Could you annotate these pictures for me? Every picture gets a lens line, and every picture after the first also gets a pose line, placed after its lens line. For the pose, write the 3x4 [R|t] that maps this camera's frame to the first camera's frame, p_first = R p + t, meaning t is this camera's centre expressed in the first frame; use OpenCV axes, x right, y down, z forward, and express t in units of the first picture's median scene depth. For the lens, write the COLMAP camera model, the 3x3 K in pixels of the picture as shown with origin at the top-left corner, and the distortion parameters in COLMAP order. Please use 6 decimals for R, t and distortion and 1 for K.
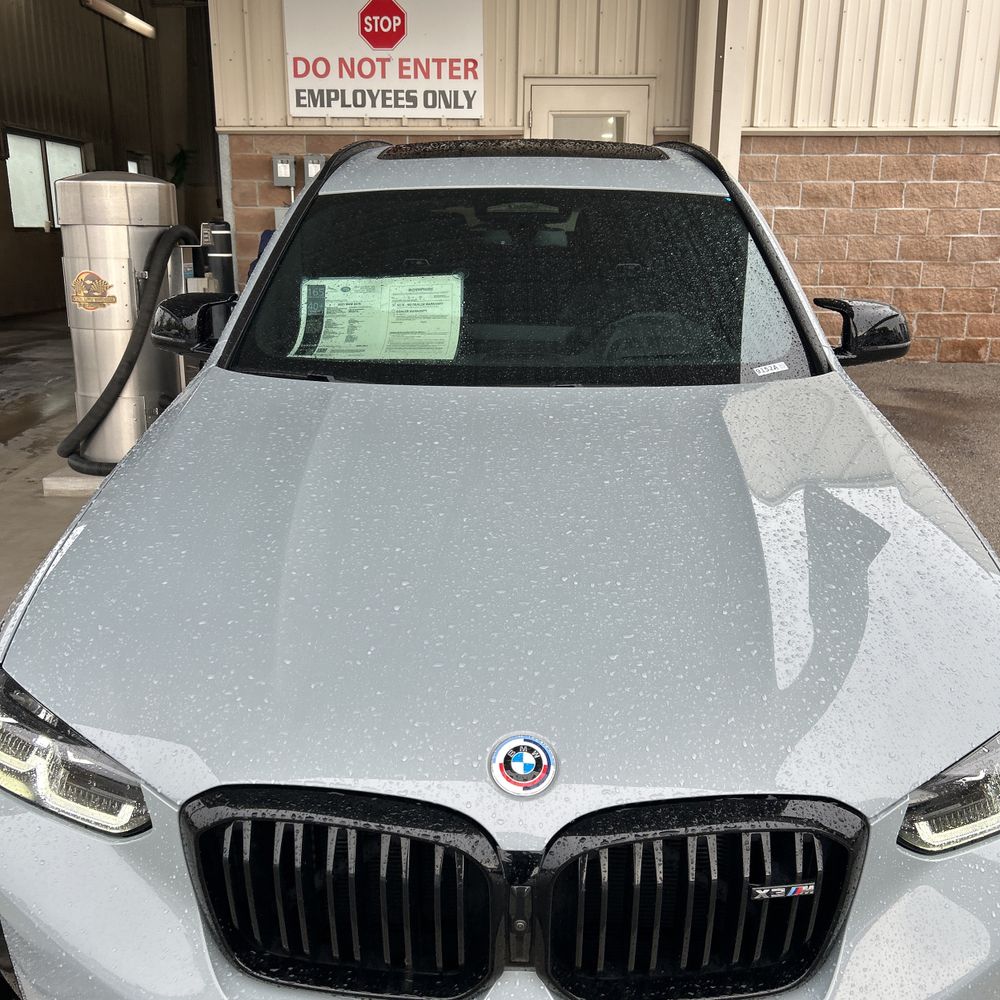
lens RADIAL K [[1004.6, 0, 481.7], [0, 1004.6, 494.3], [0, 0, 1]] dist [0.027177, -0.016973]
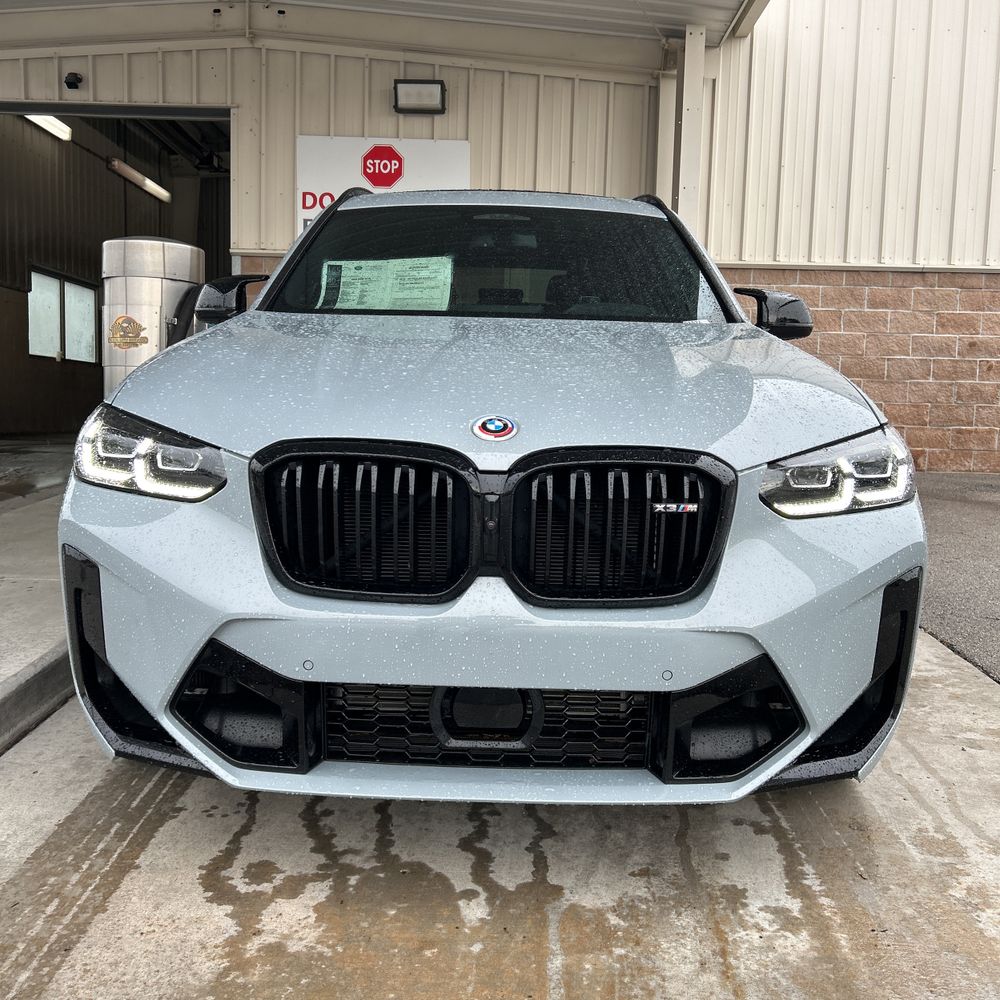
lens RADIAL K [[1004.6, 0, 481.7], [0, 1004.6, 494.3], [0, 0, 1]] dist [0.027177, -0.016973]
pose [[0.999594, 0.021027, 0.019236, -0.000217], [-0.017333, 0.984361, -0.175309, 0.097777], [-0.022621, 0.174904, 0.984326, -0.060964]]
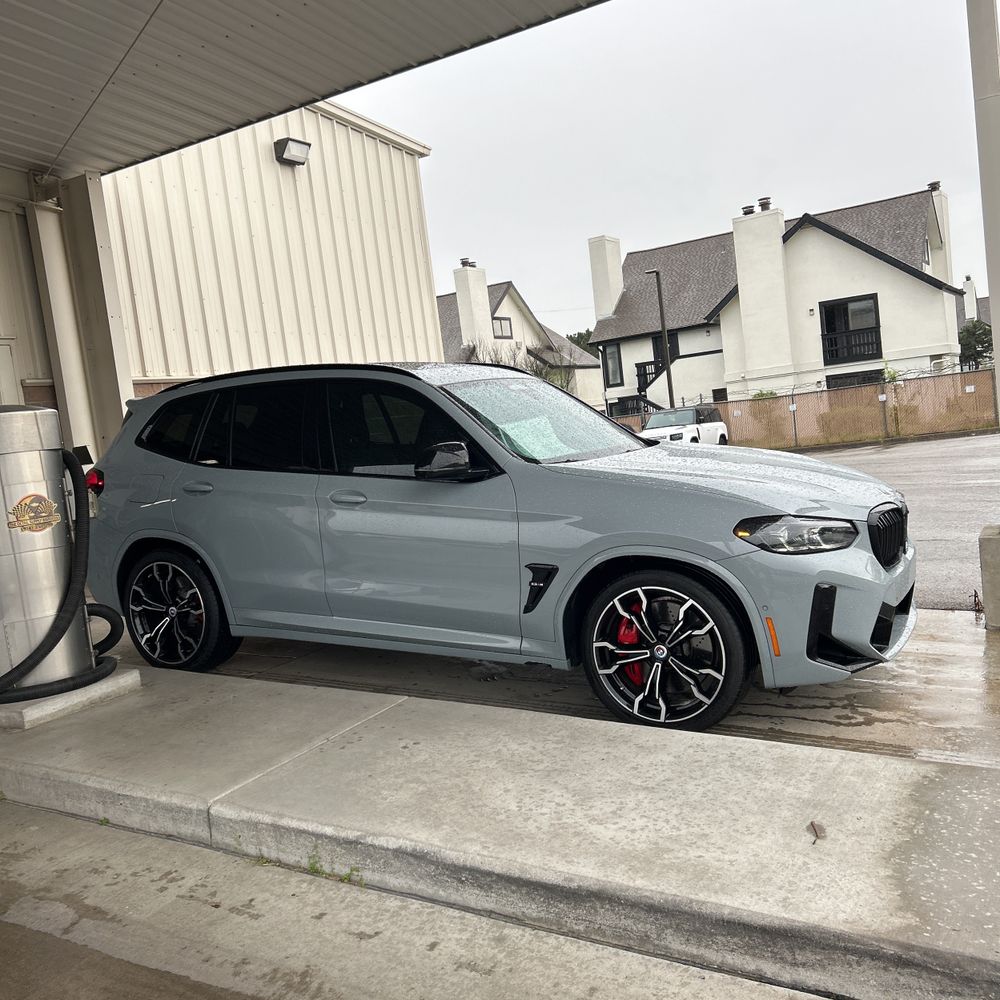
lens RADIAL K [[1001.6, 0, 496.5], [0, 1001.6, 511.5], [0, 0, 1]] dist [0.100594, -0.228854]
pose [[0.460596, -0.137493, 0.876896, -0.605196], [0.343537, 0.938549, -0.033285, -0.003859], [-0.818434, 0.316578, 0.479526, 0.066389]]
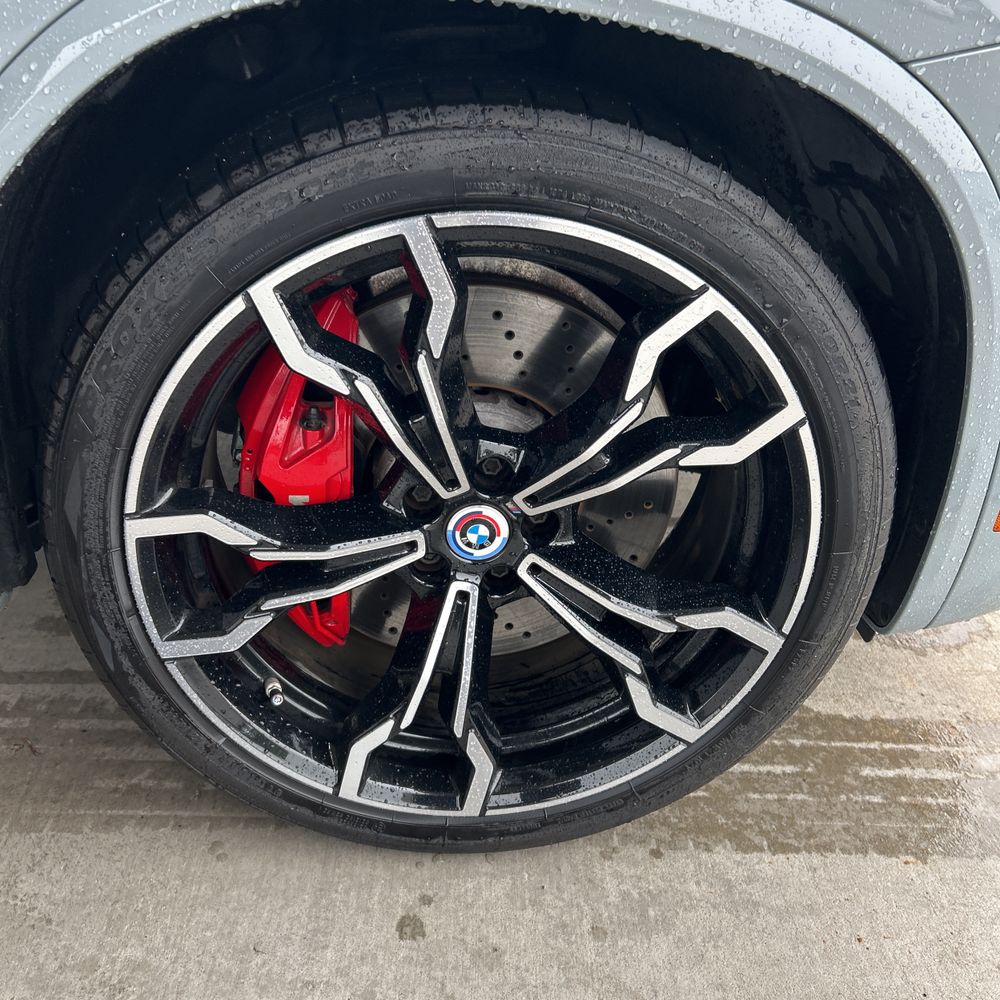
lens RADIAL K [[1004.6, 0, 481.7], [0, 1004.6, 494.3], [0, 0, 1]] dist [0.027177, -0.016973]
pose [[-0.074276, -0.486907, 0.870290, -0.197761], [0.248266, 0.836196, 0.489020, 0.020601], [-0.965840, 0.252386, 0.058773, 0.268624]]
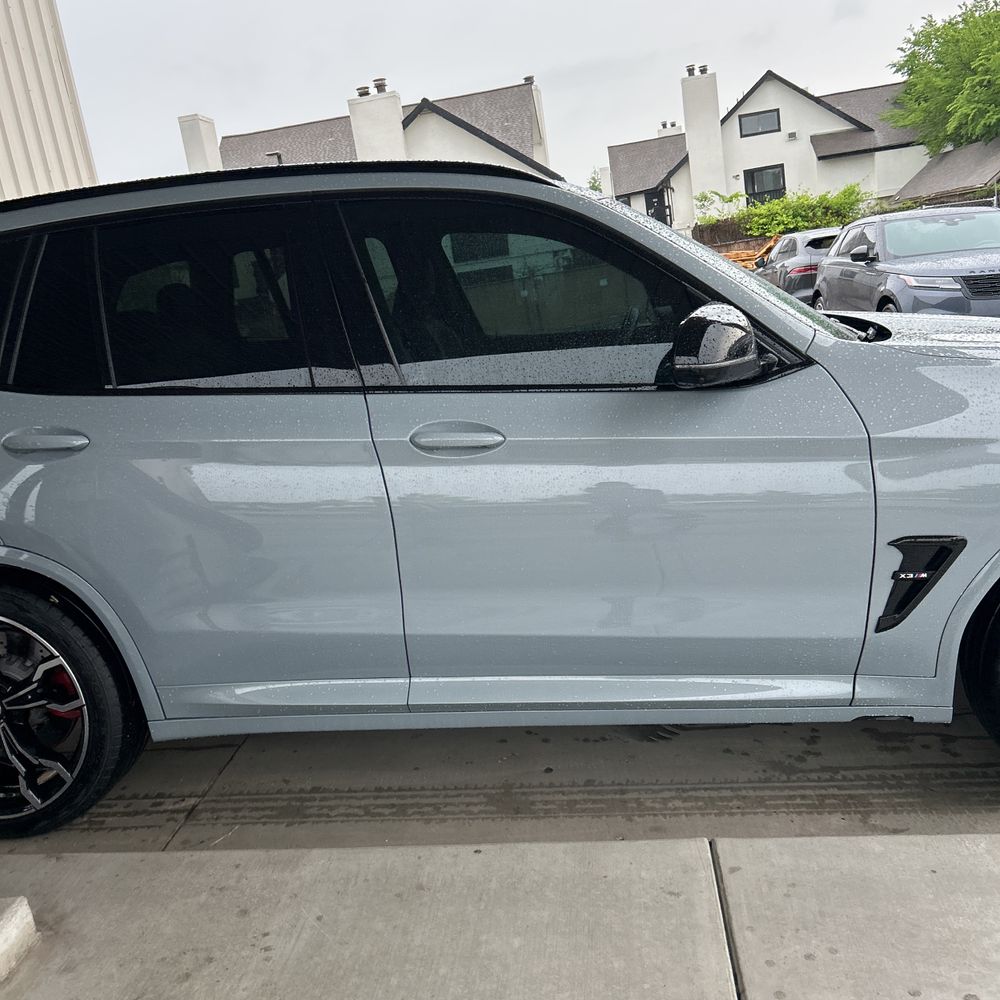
lens RADIAL K [[1001.6, 0, 496.5], [0, 1001.6, 511.5], [0, 0, 1]] dist [0.100594, -0.228854]
pose [[0.056348, -0.244070, 0.968119, -0.393732], [0.396536, 0.895372, 0.202650, -0.100971], [-0.916288, 0.372475, 0.147236, 0.392393]]
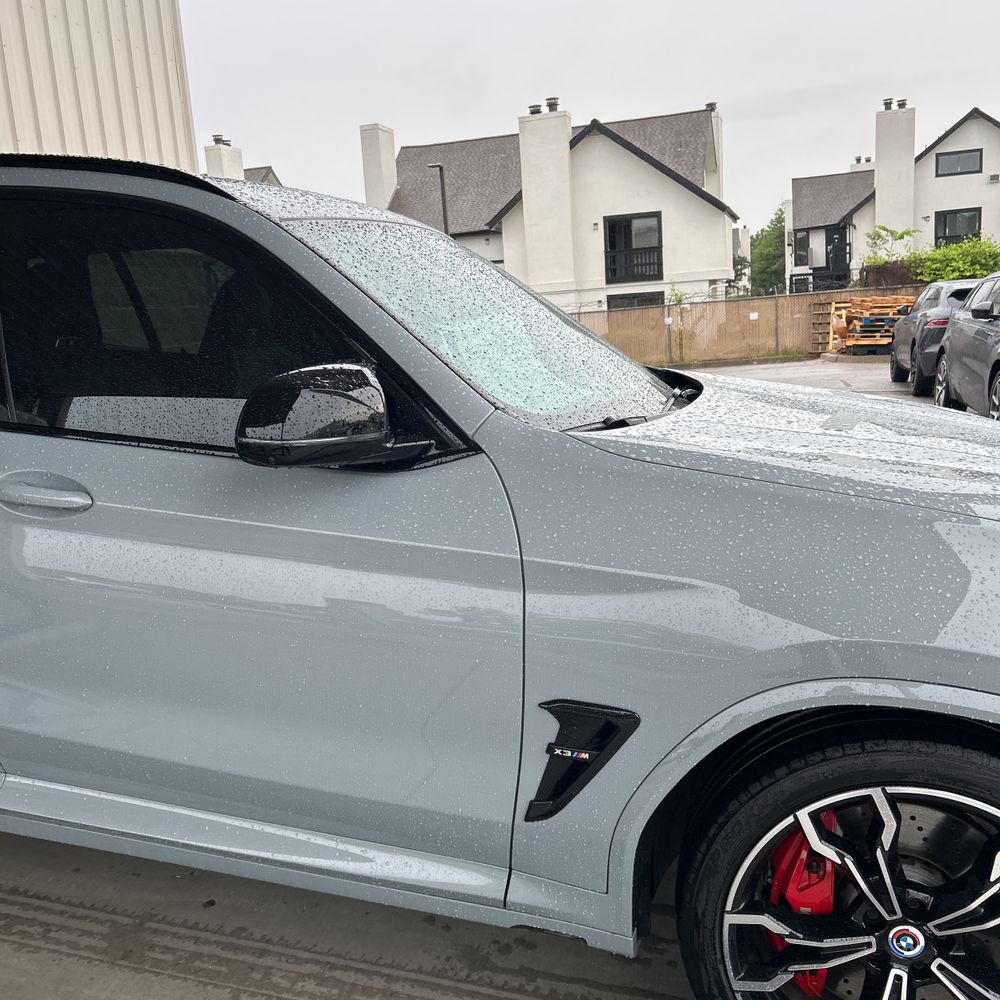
lens RADIAL K [[1004.6, 0, 481.7], [0, 1004.6, 494.3], [0, 0, 1]] dist [0.027177, -0.016973]
pose [[0.248670, -0.195238, 0.948707, -0.303461], [0.314446, 0.942695, 0.111580, -0.058397], [-0.916126, 0.270570, 0.295812, 0.270270]]
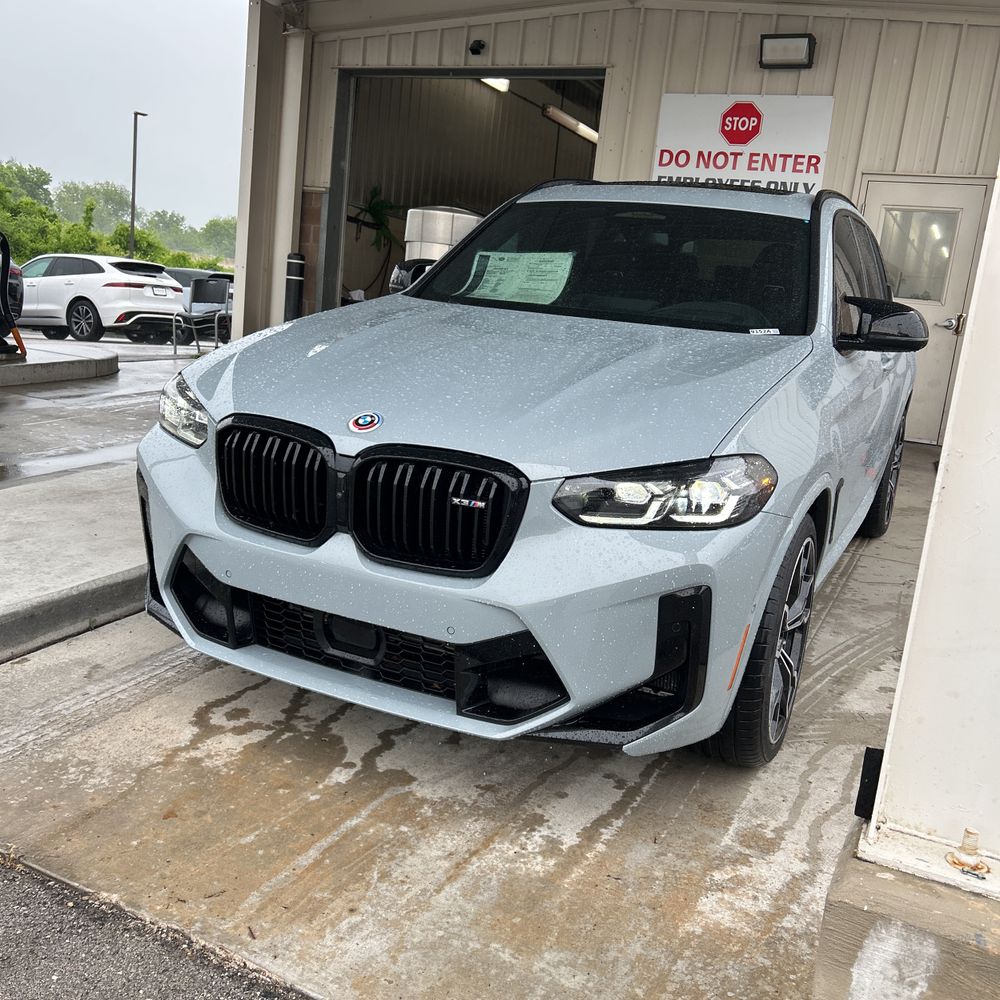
lens RADIAL K [[995.8, 0, 500.0], [0, 995.8, 500.0], [0, 0, 1]] dist [0.044232, -0.041894]
pose [[0.908864, 0.168524, -0.381531, 0.160167], [-0.205421, 0.976965, -0.057814, 0.074635], [0.363000, 0.130920, 0.922546, -0.096124]]
